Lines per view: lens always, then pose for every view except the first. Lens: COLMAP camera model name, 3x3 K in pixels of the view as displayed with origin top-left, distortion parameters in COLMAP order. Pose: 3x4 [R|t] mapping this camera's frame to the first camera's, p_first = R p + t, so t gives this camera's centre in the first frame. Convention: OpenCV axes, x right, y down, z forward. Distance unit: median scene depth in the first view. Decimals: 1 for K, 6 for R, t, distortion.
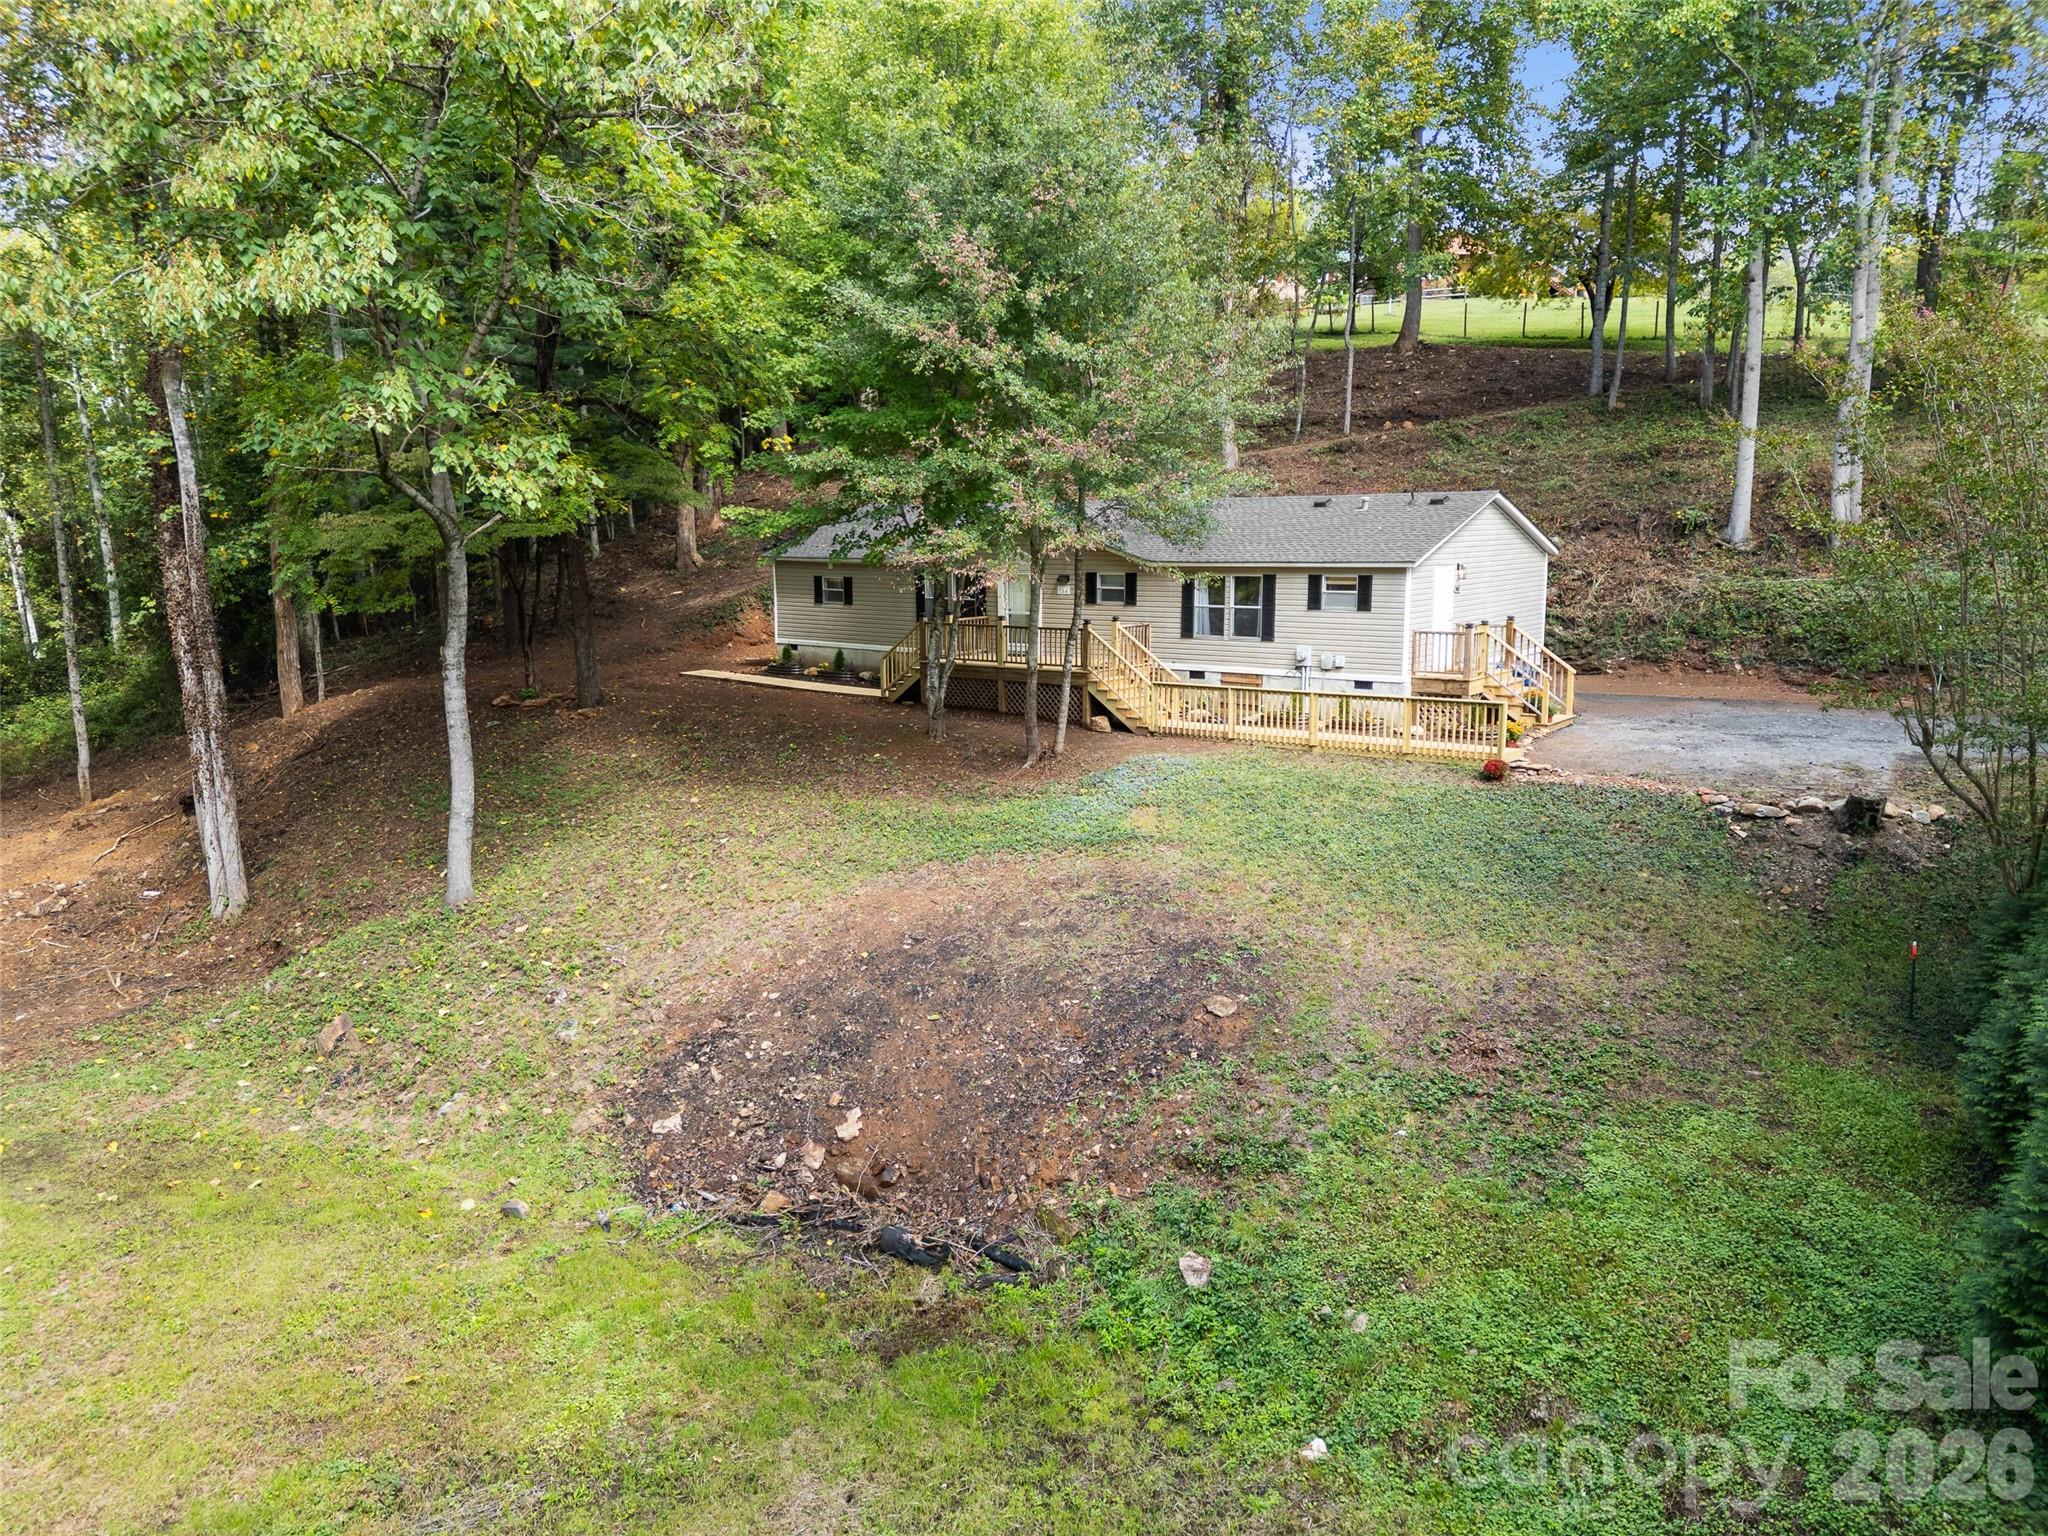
lens RADIAL K [[1338.5, 0, 1024.0], [0, 1338.5, 768.0], [0, 0, 1]] dist [-0.026122, 0.000180]
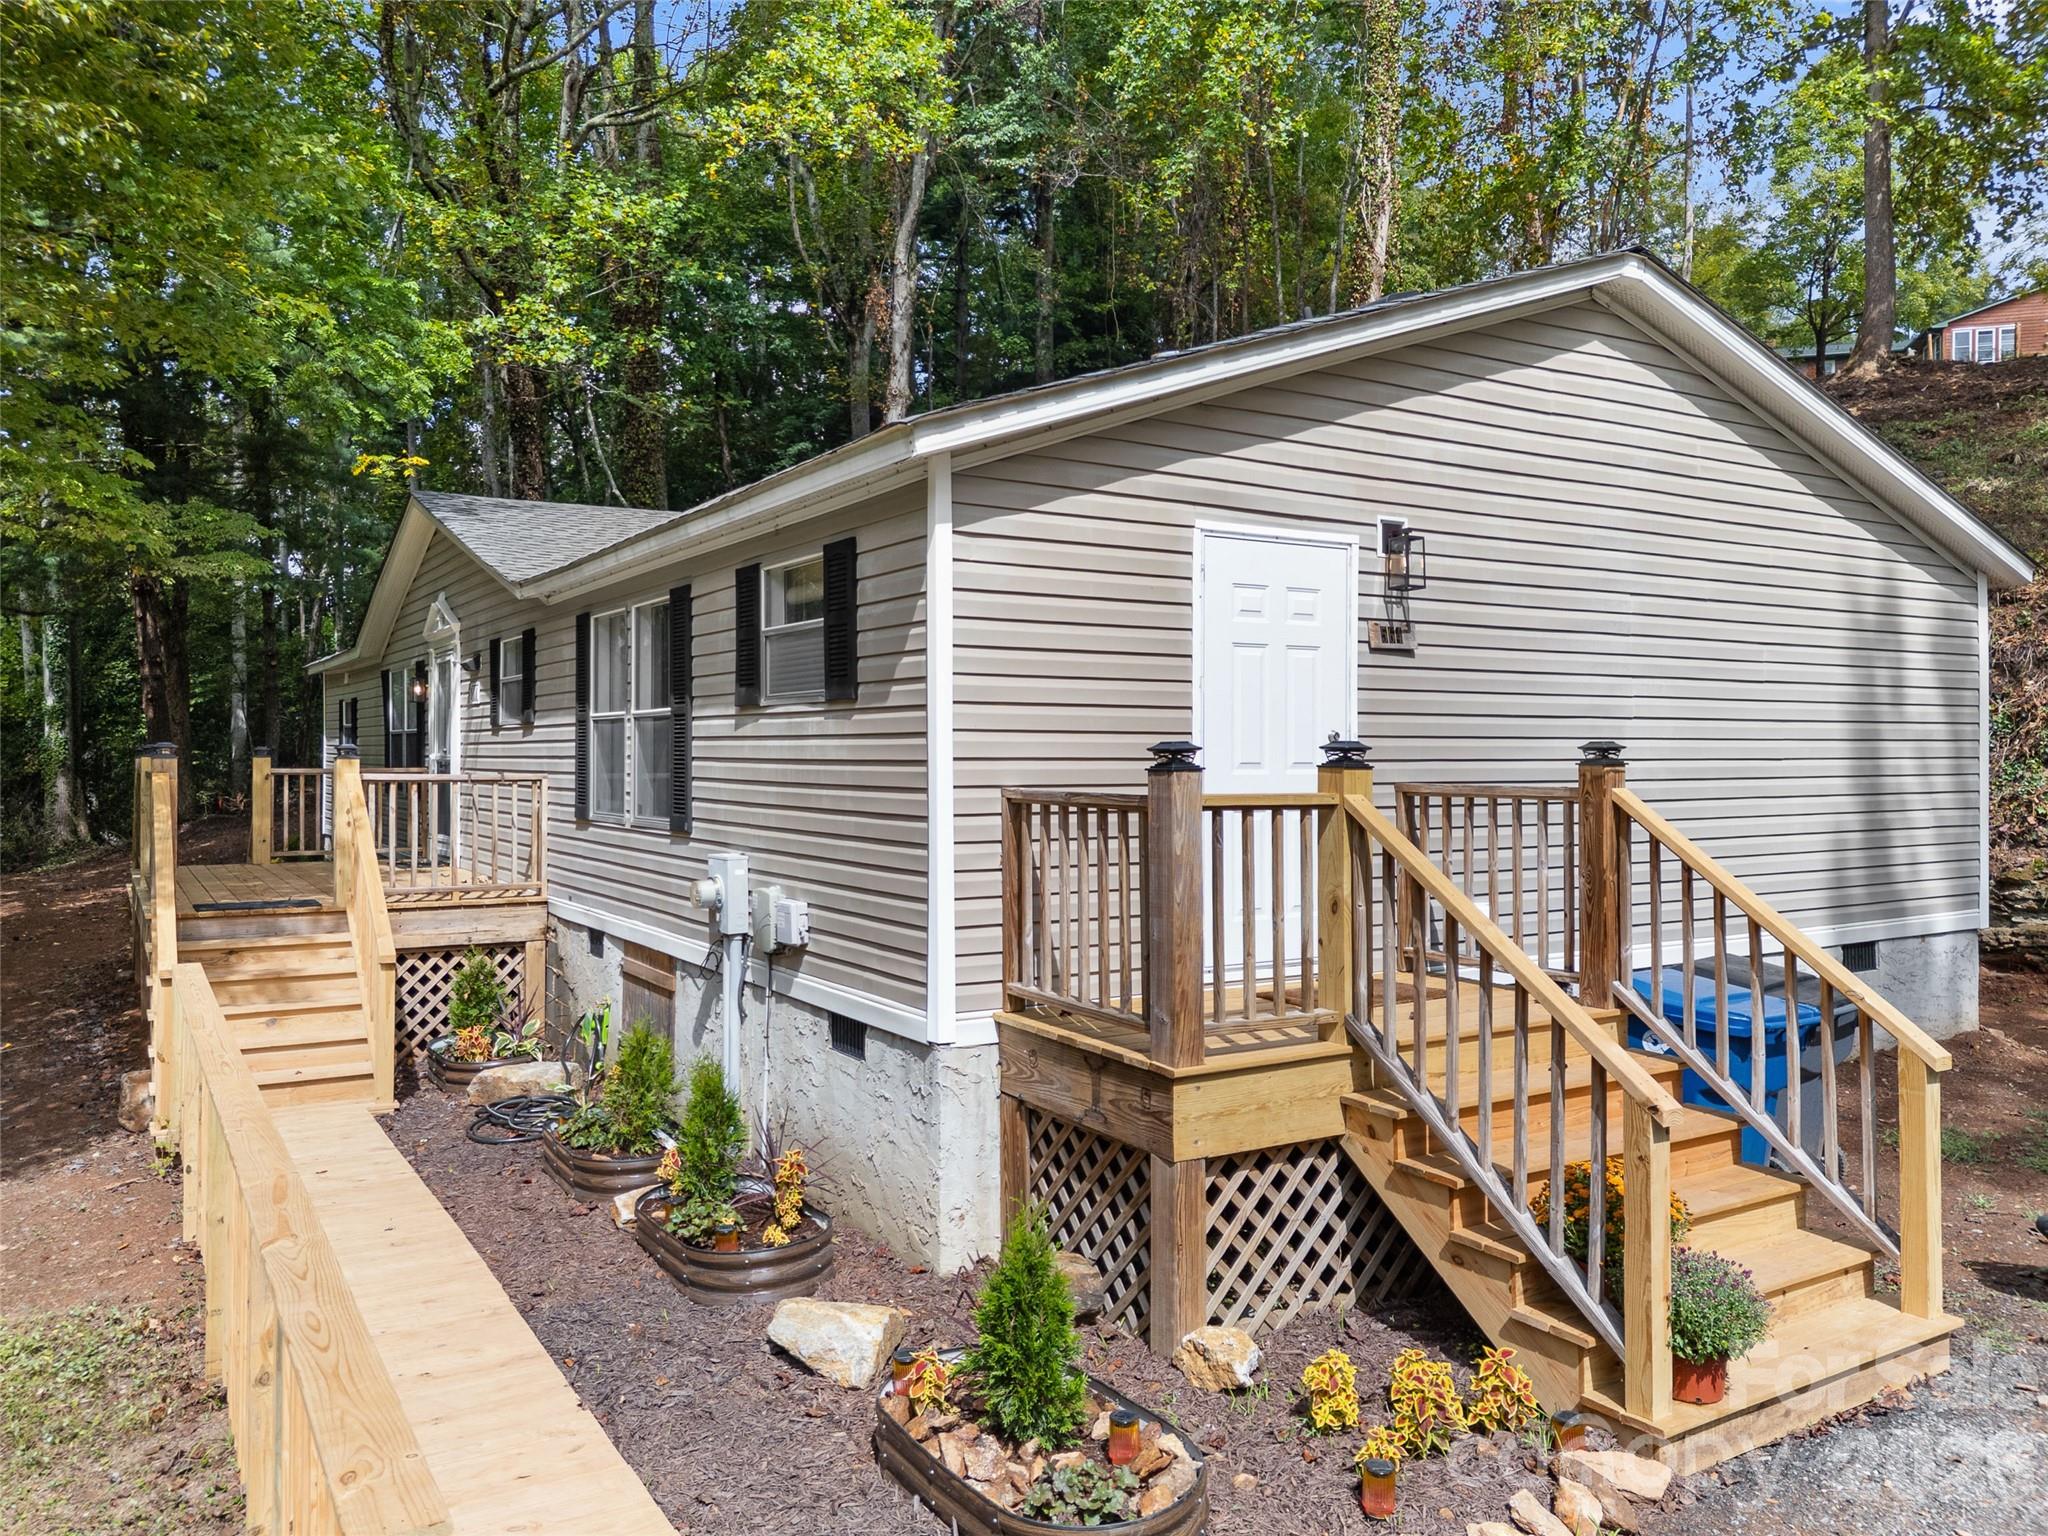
lens RADIAL K [[1497.4, 0, 1027.1], [0, 1497.4, 754.1], [0, 0, 1]] dist [0.009137, 0.001960]
pose [[0.948498, 0.016788, -0.316338, 0.340188], [-0.071636, 0.984094, -0.162565, -0.066579], [0.308577, 0.176853, 0.934614, 0.731022]]
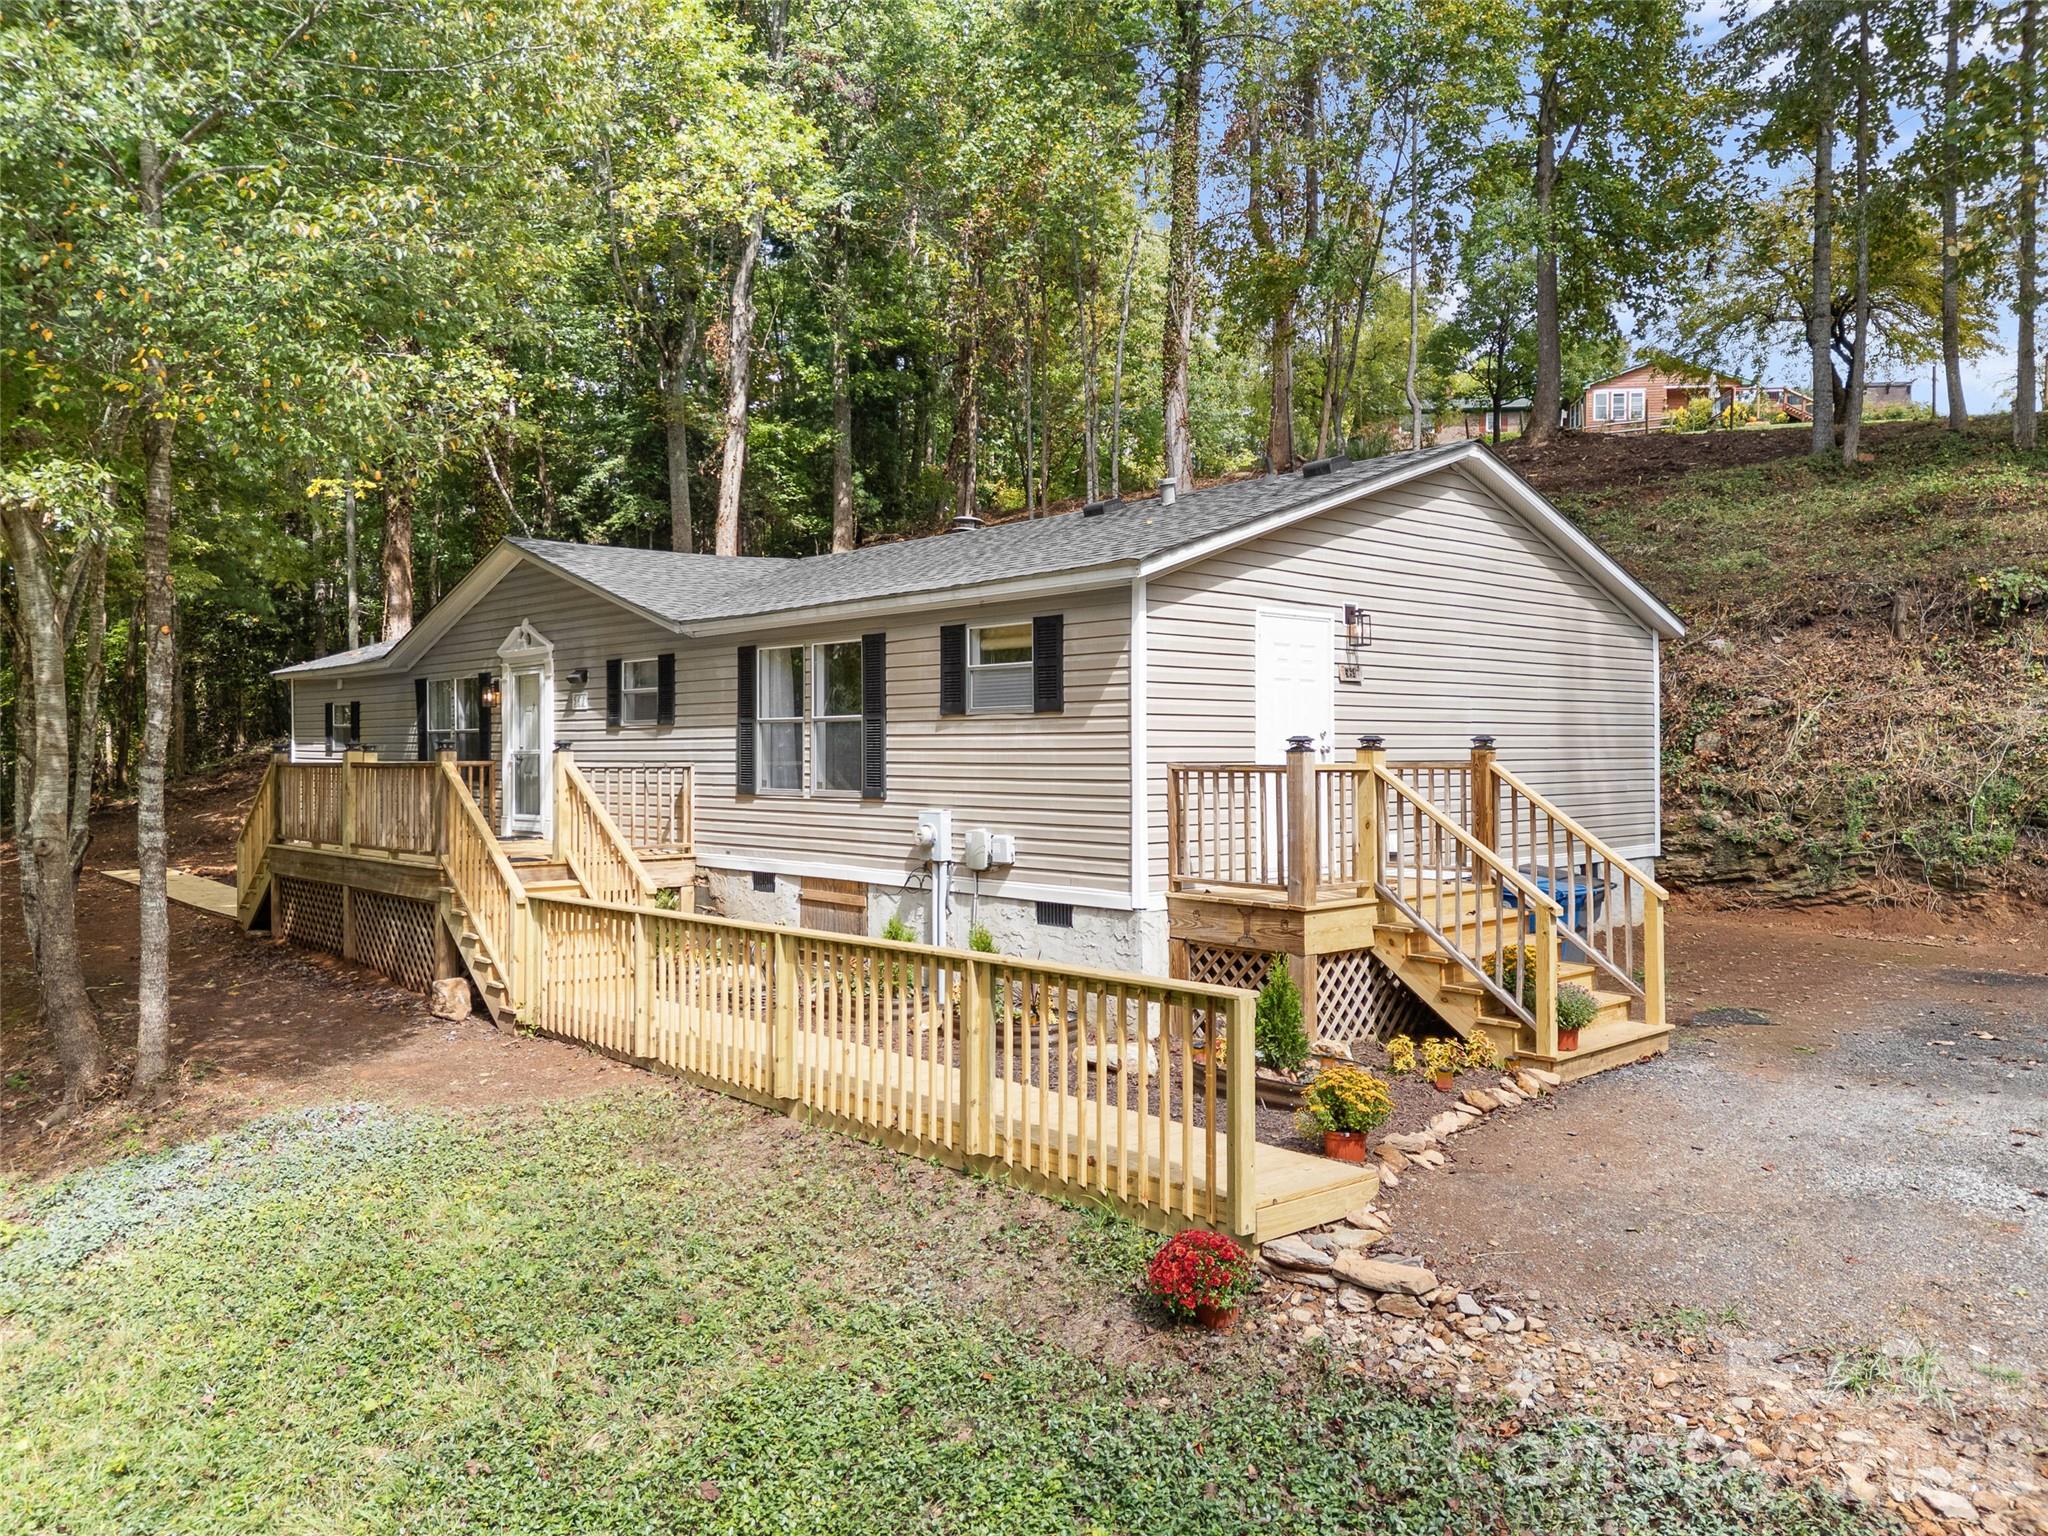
lens RADIAL K [[1447.2, 0, 1023.7], [0, 1447.2, 744.7], [0, 0, 1]] dist [-0.001654, -0.005497]
pose [[0.989721, 0.012255, -0.142485, 0.285632], [-0.037758, 0.983361, -0.177697, -0.036073], [0.137937, 0.181250, 0.973716, 0.577169]]
